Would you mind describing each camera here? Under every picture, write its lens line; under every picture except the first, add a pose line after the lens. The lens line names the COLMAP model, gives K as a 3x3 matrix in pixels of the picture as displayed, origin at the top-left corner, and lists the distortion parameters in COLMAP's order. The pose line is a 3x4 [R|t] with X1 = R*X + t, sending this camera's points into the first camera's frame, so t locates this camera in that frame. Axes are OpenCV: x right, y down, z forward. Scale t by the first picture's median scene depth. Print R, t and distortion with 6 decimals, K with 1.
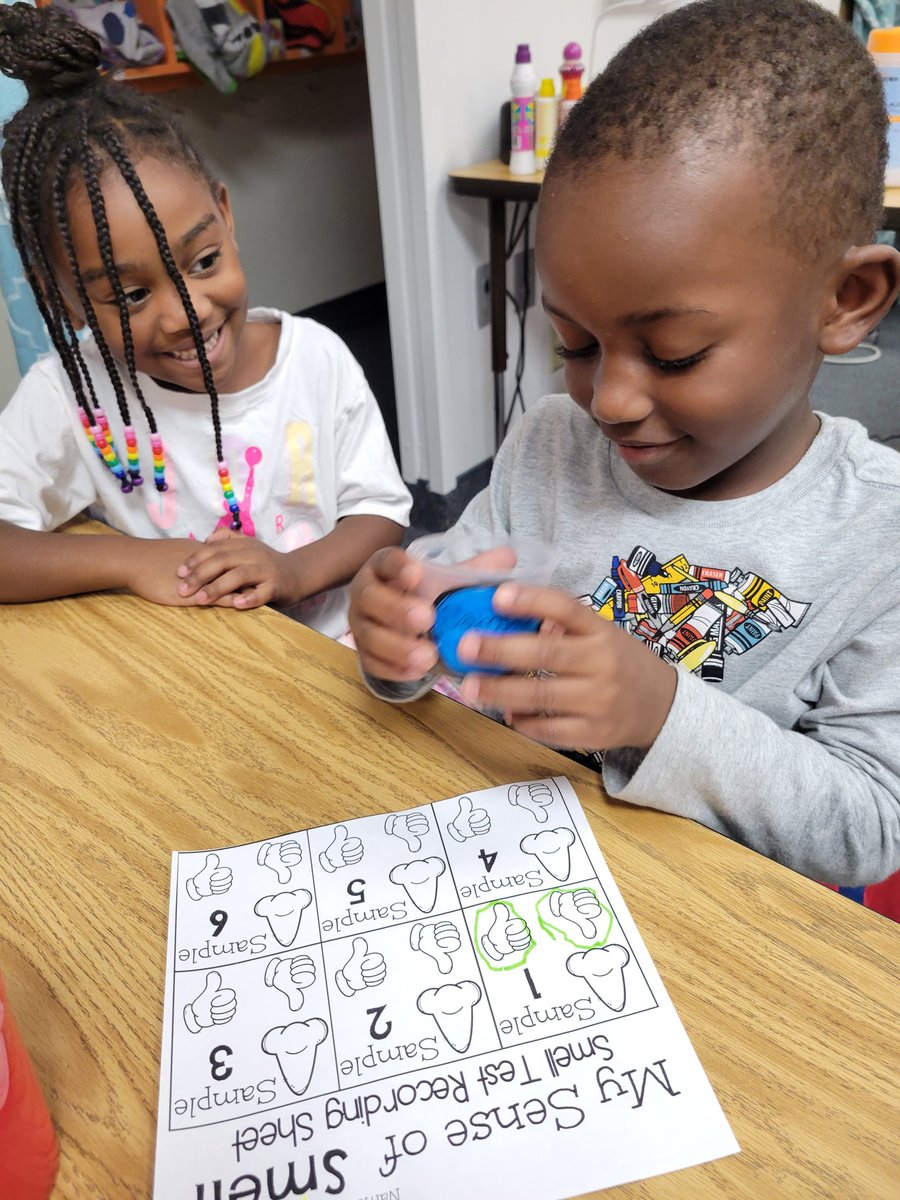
lens RADIAL K [[856.9, 0, 450.0], [0, 856.9, 600.0], [0, 0, 1]] dist [0.006955, 0.002841]
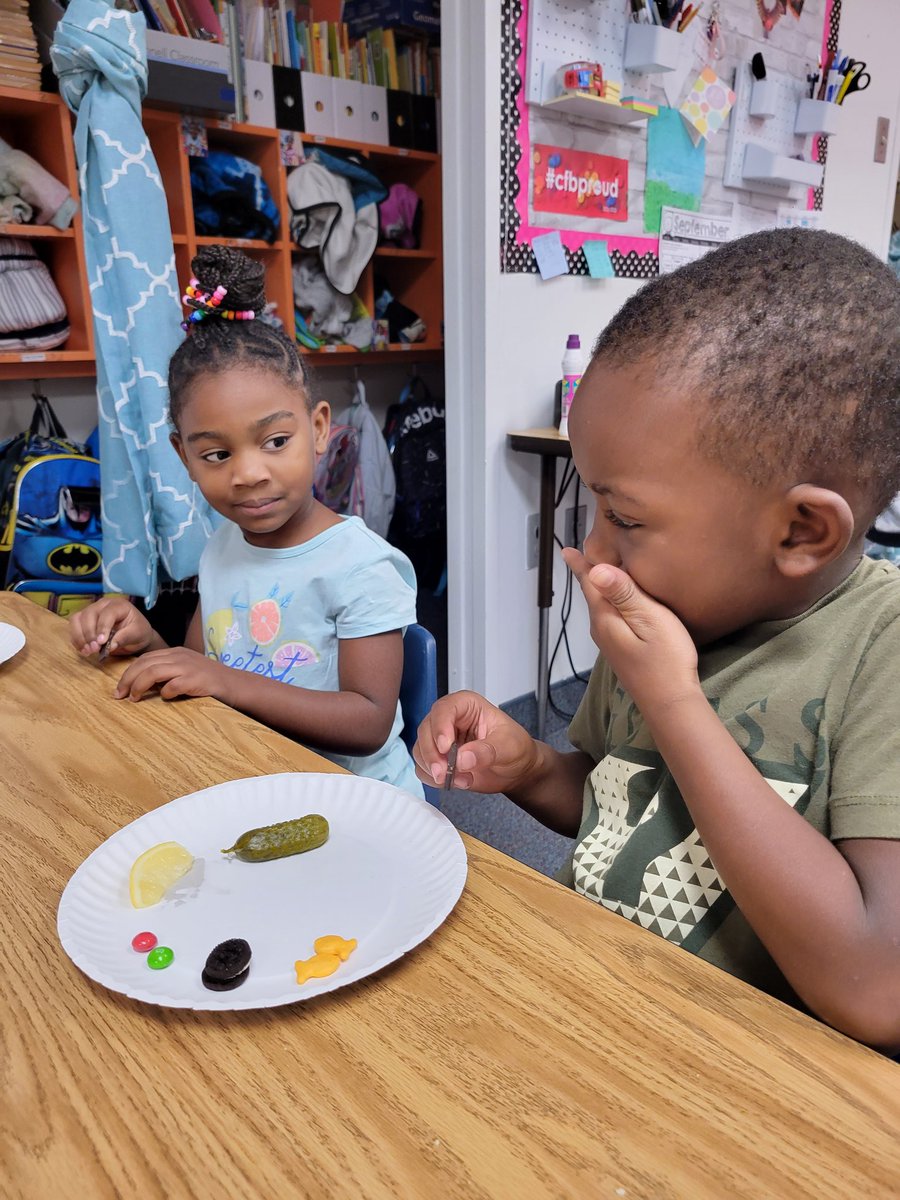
lens RADIAL K [[856.9, 0, 450.0], [0, 856.9, 600.0], [0, 0, 1]] dist [0.006955, 0.002841]
pose [[0.993301, 0.078613, -0.084690, 0.185576], [-0.099905, 0.952537, -0.287563, 0.255300], [0.058064, 0.294098, 0.954010, -0.149216]]
